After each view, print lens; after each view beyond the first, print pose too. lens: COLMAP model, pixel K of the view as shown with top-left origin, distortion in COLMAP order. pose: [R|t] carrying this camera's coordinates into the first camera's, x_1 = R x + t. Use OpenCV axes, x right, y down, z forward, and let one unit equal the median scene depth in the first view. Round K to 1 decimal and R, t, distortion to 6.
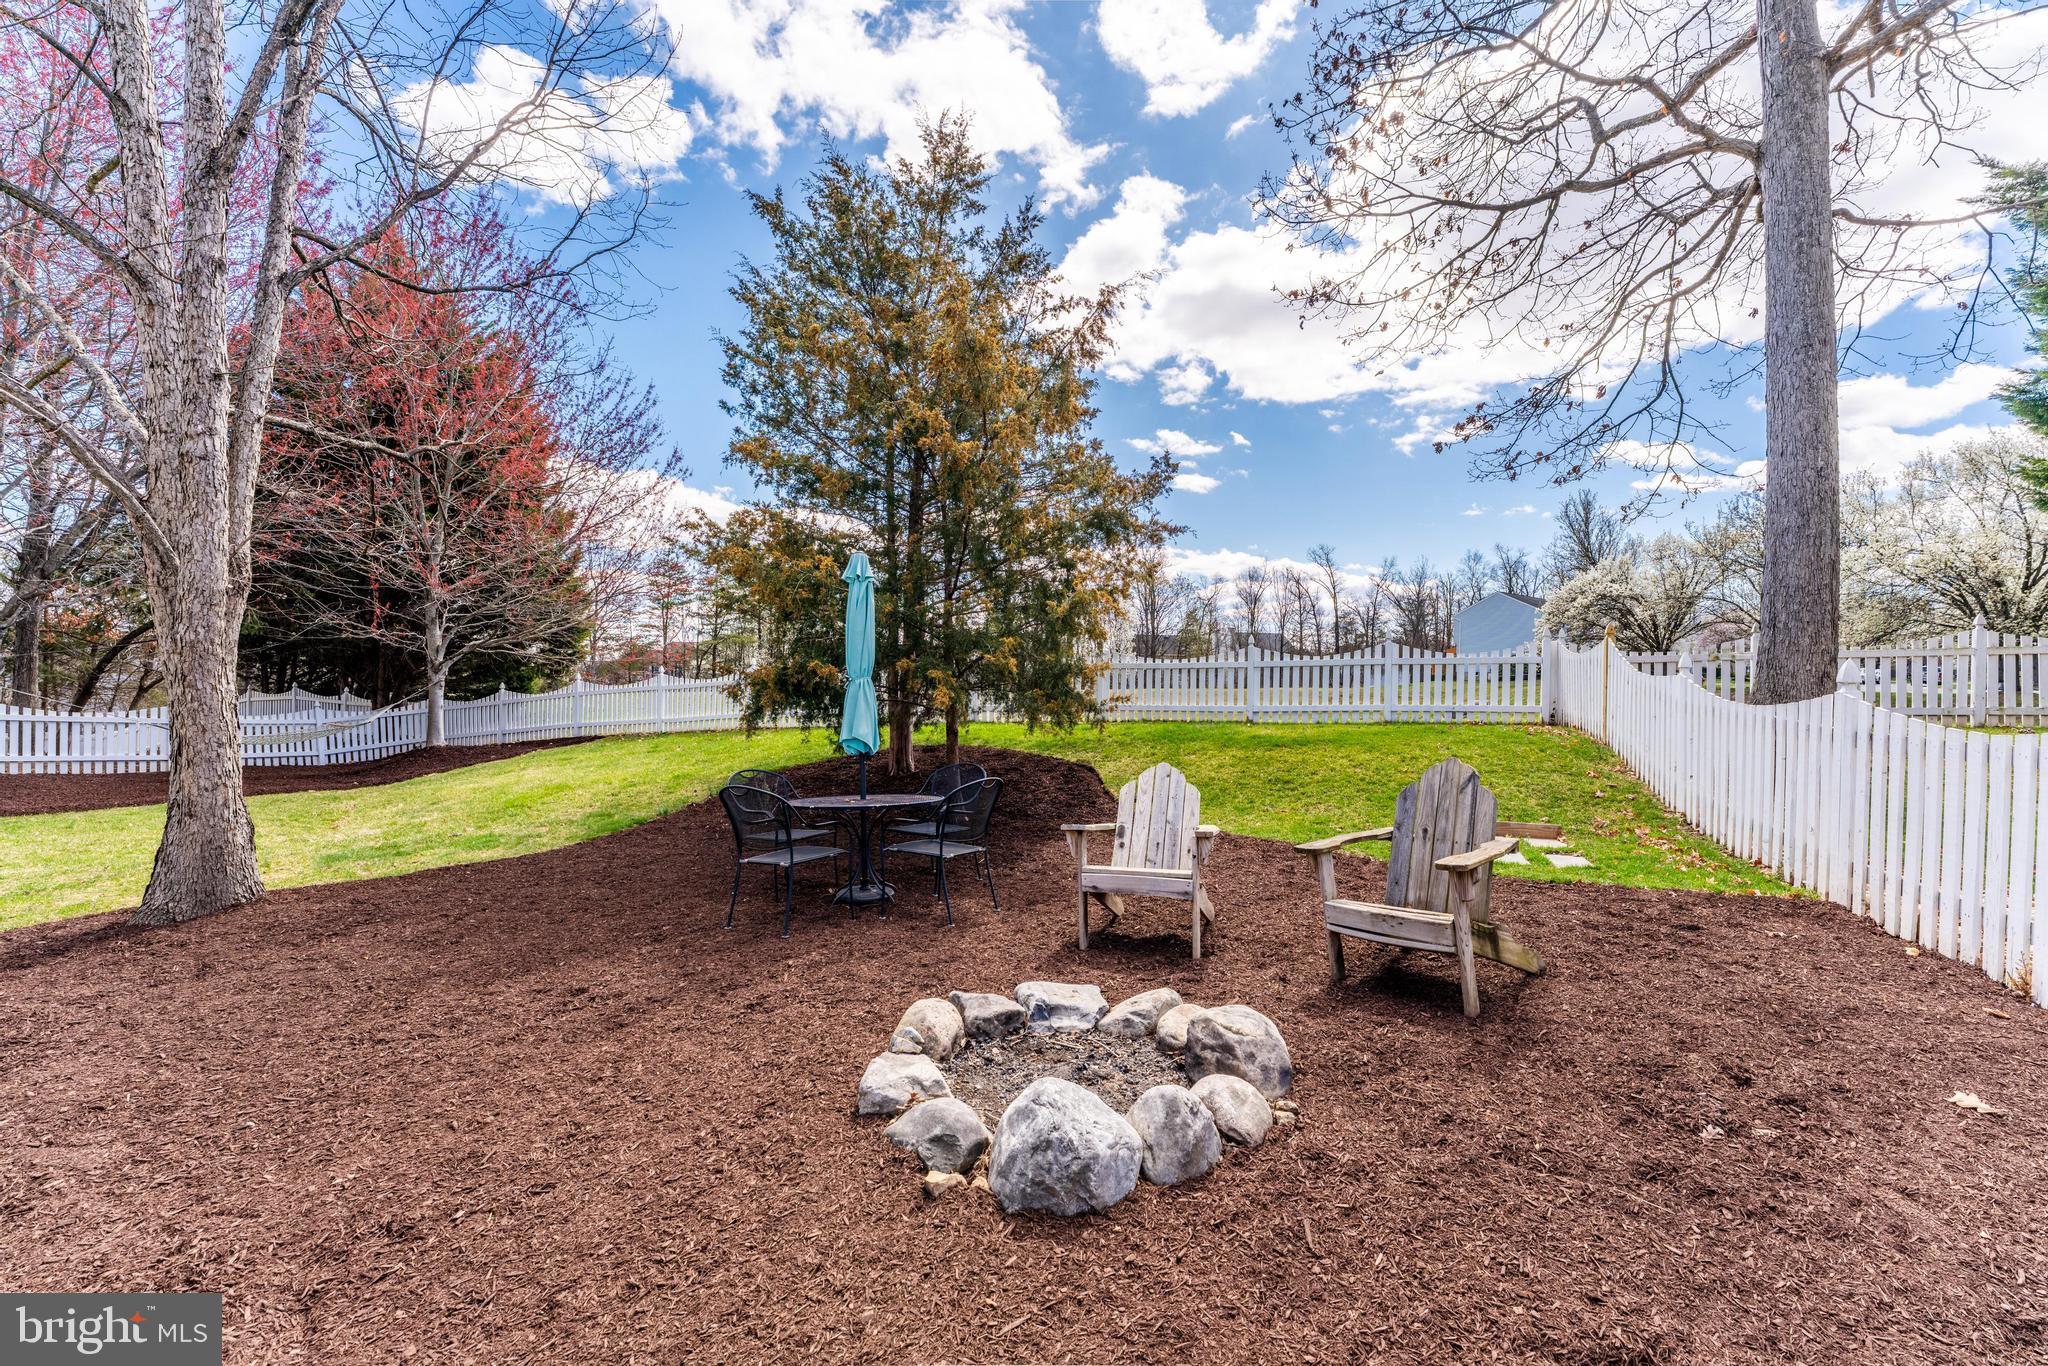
lens RADIAL K [[840.7, 0, 1021.0], [0, 840.7, 682.9], [0, 0, 1]] dist [-0.000410, -0.001243]
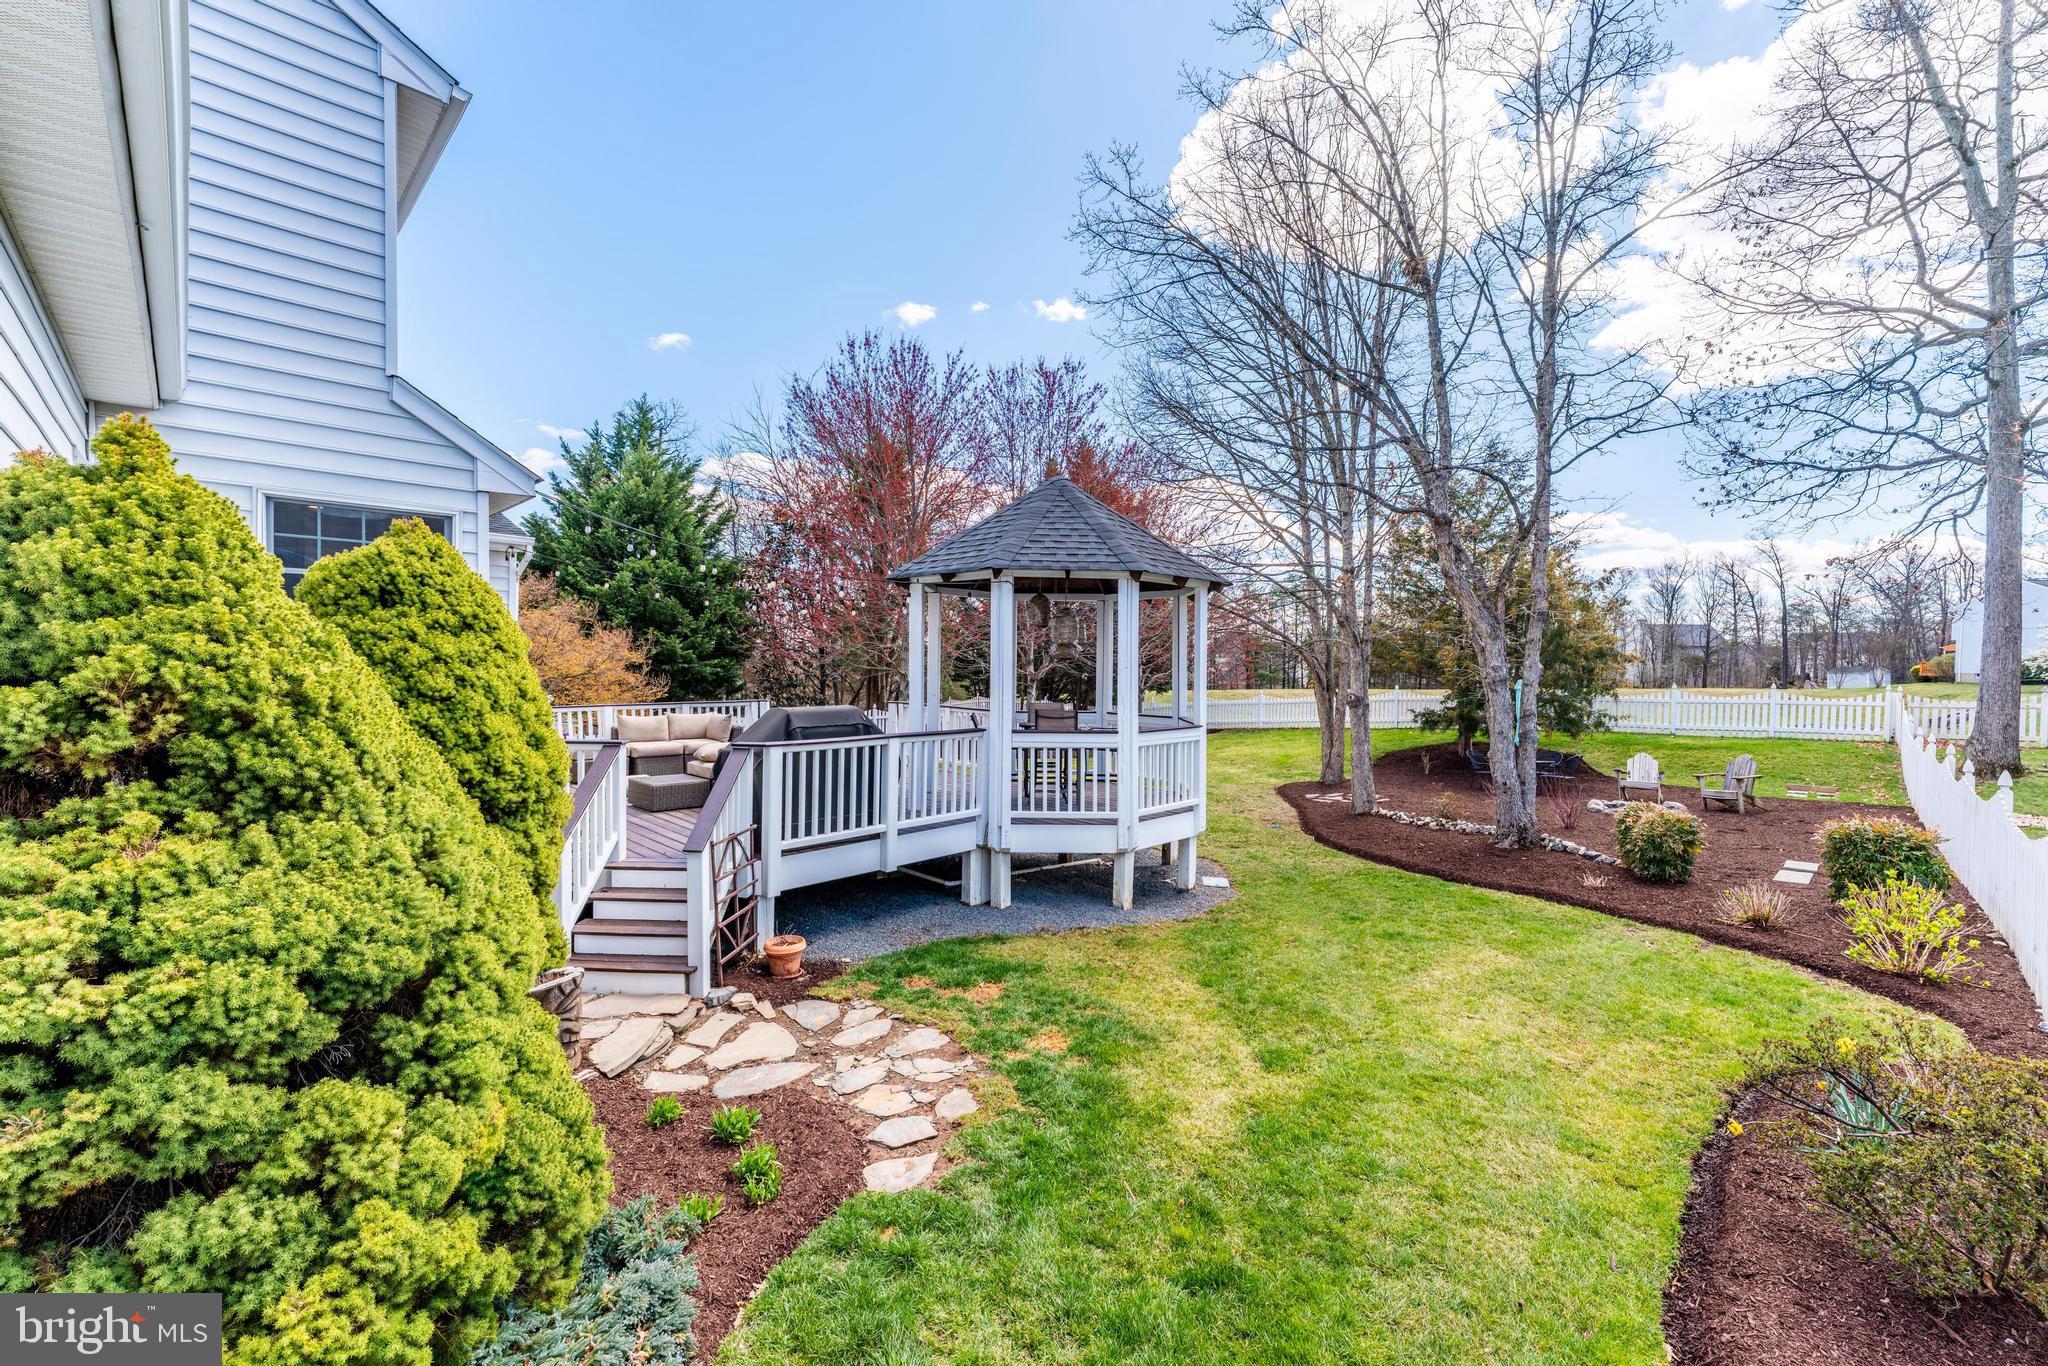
lens RADIAL K [[840.7, 0, 1018.0], [0, 840.7, 680.1], [0, 0, 1]] dist [-0.000410, -0.001243]
pose [[0.925067, 0.005745, -0.379761, -0.447685], [-0.002005, 0.999946, 0.010245, -0.114448], [0.379799, -0.008716, 0.925028, -1.564015]]
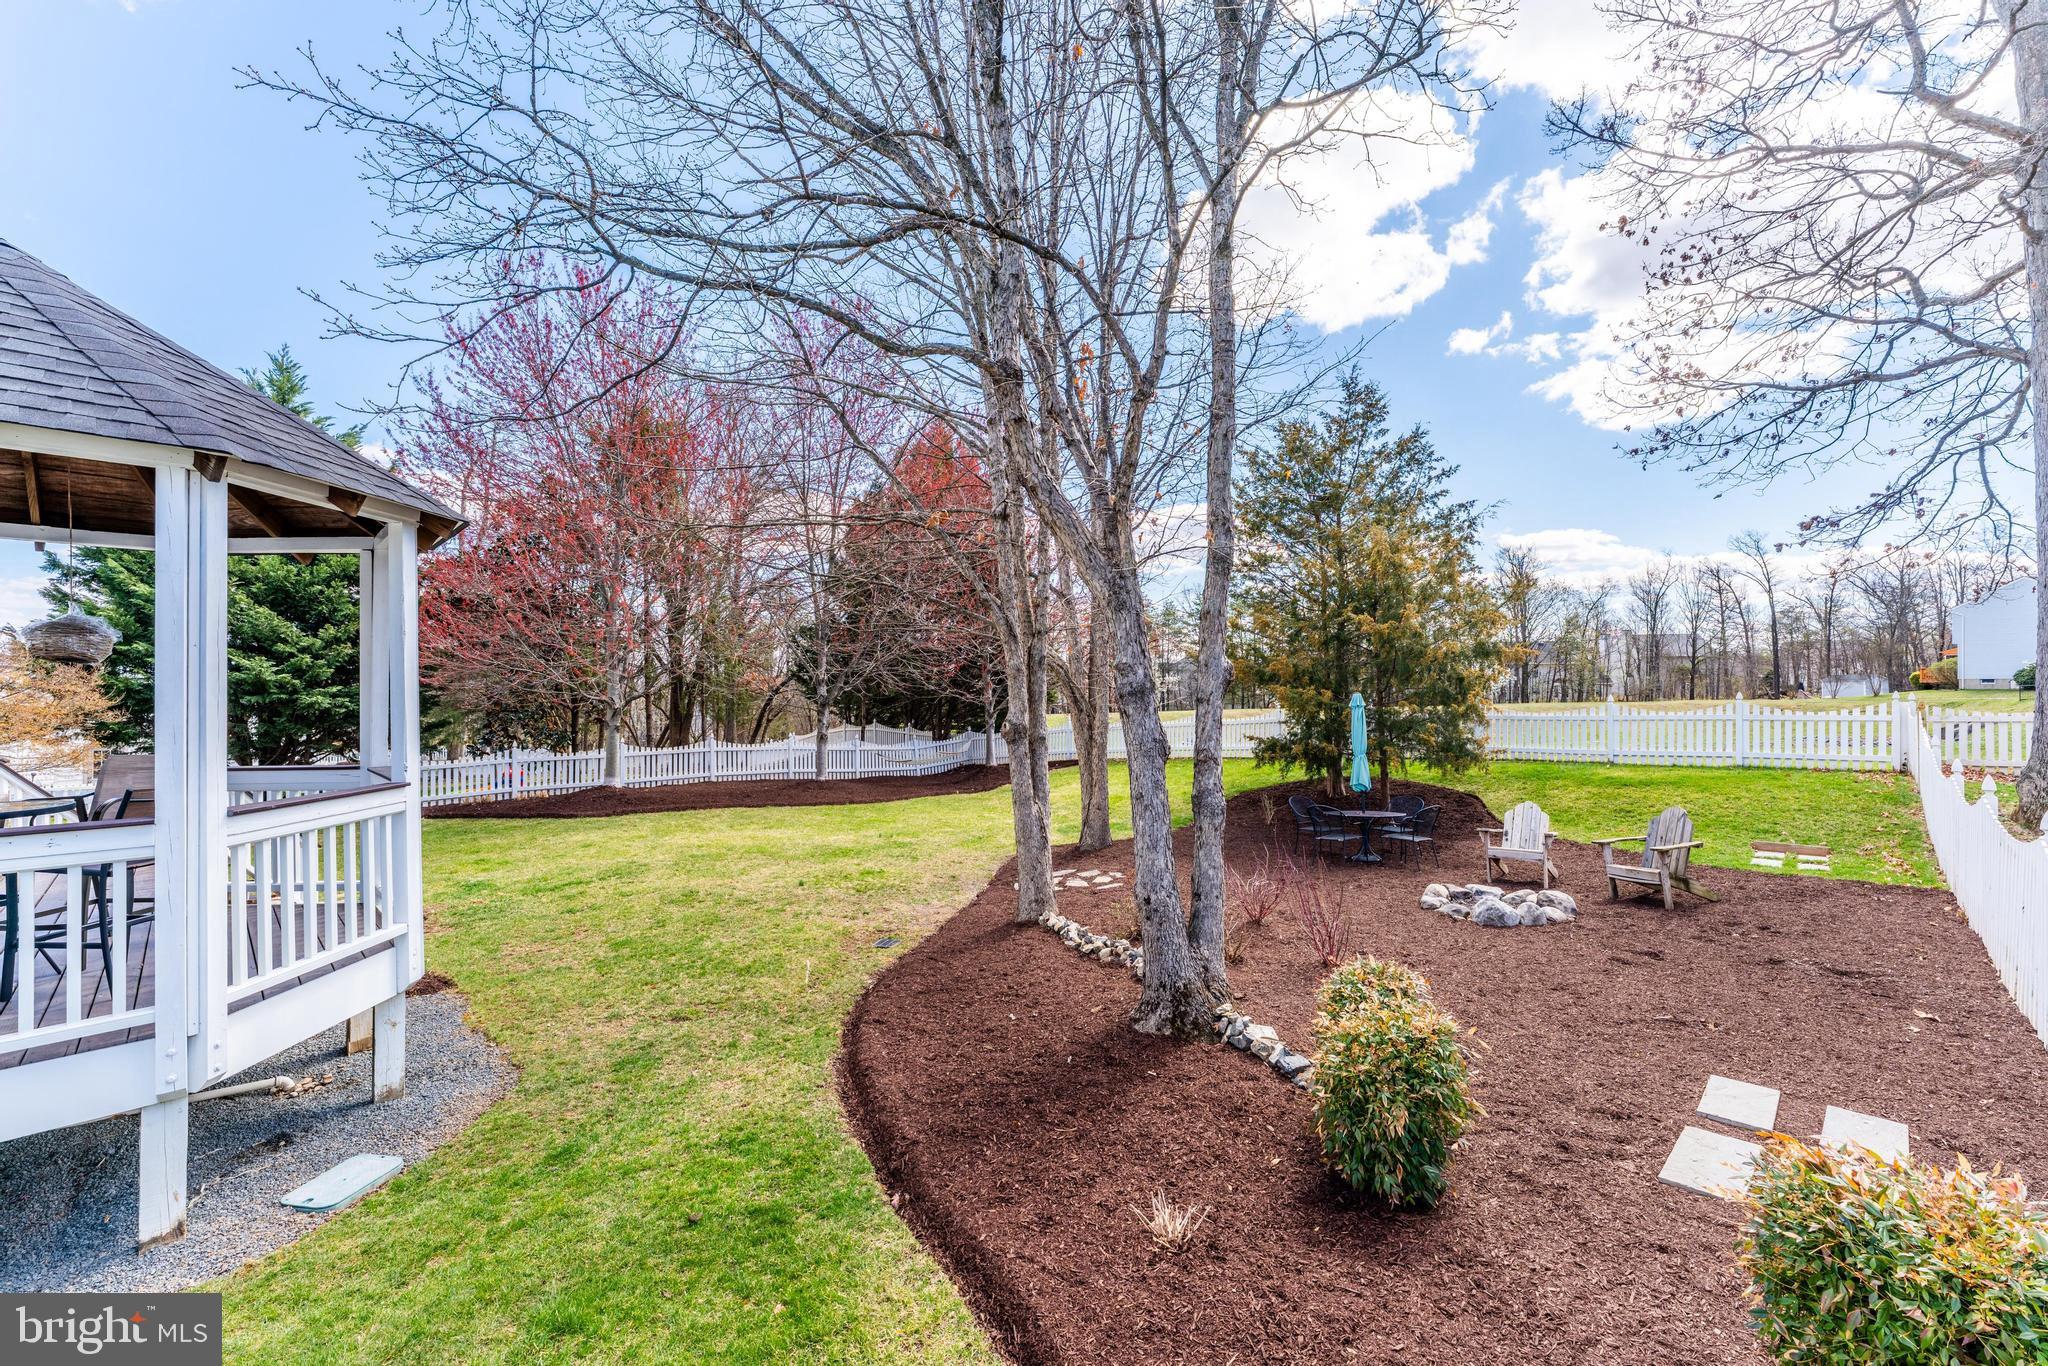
lens RADIAL K [[840.7, 0, 1018.0], [0, 840.7, 677.7], [0, 0, 1]] dist [-0.000410, -0.001243]
pose [[0.925781, -0.020698, -0.377494, -0.114701], [0.014221, 0.999700, -0.019939, -0.103305], [0.377793, 0.013091, 0.925797, -0.775461]]
